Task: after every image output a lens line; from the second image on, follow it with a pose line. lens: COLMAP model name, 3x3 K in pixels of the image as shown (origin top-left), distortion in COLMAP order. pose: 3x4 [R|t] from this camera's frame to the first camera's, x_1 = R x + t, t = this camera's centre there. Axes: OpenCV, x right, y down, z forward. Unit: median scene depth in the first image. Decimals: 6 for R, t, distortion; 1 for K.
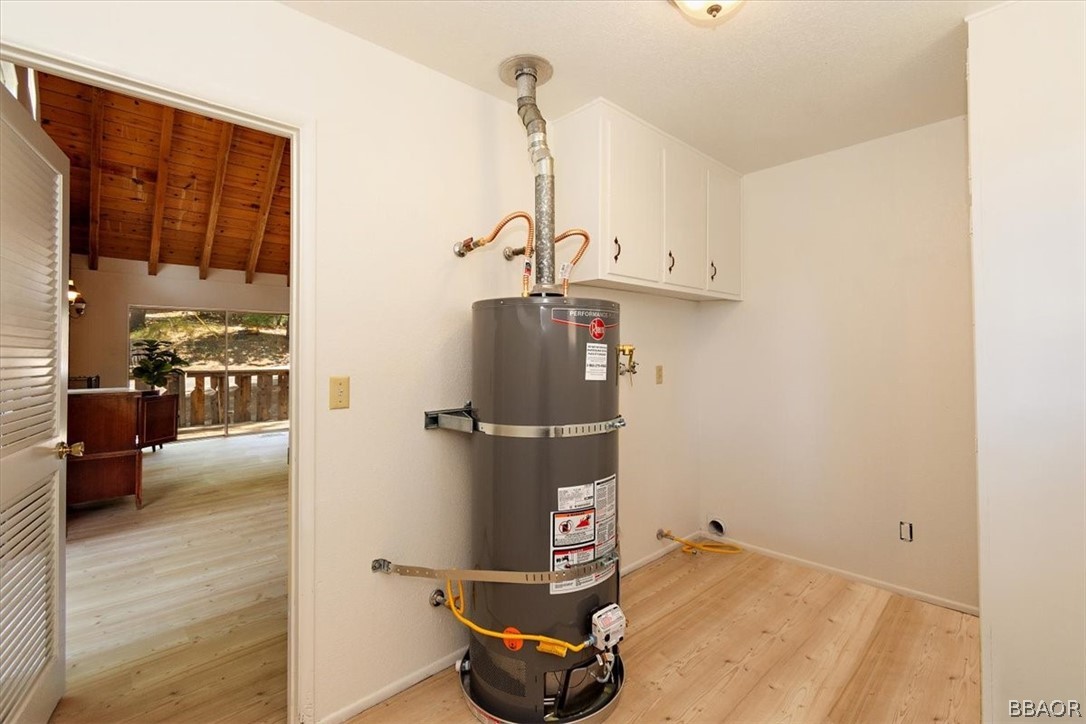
lens RADIAL K [[487.2, 0, 545.4], [0, 487.2, 352.5], [0, 0, 1]] dist [0.002584, -0.000577]
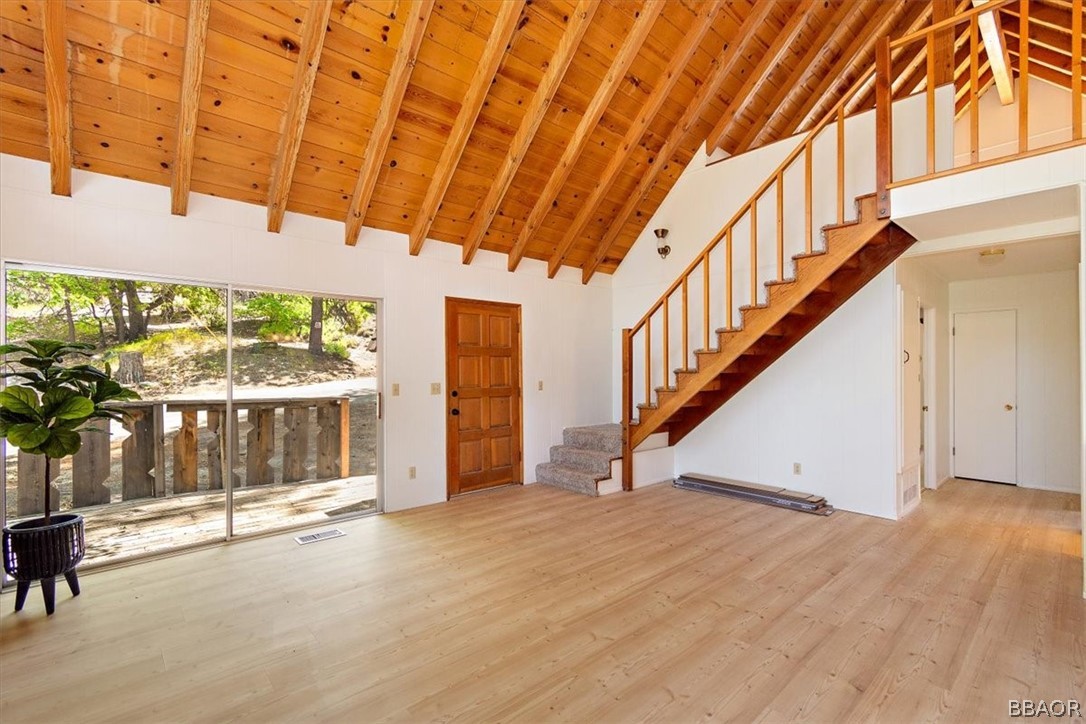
lens RADIAL K [[484.8, 0, 543.0], [0, 484.8, 369.4], [0, 0, 1]] dist [0.002150, 0.000105]
pose [[0.999699, -0.000563, -0.024542, -0.261494], [0.000589, 0.999999, 0.001024, -0.000361], [0.024541, -0.001038, 0.999698, 0.416137]]
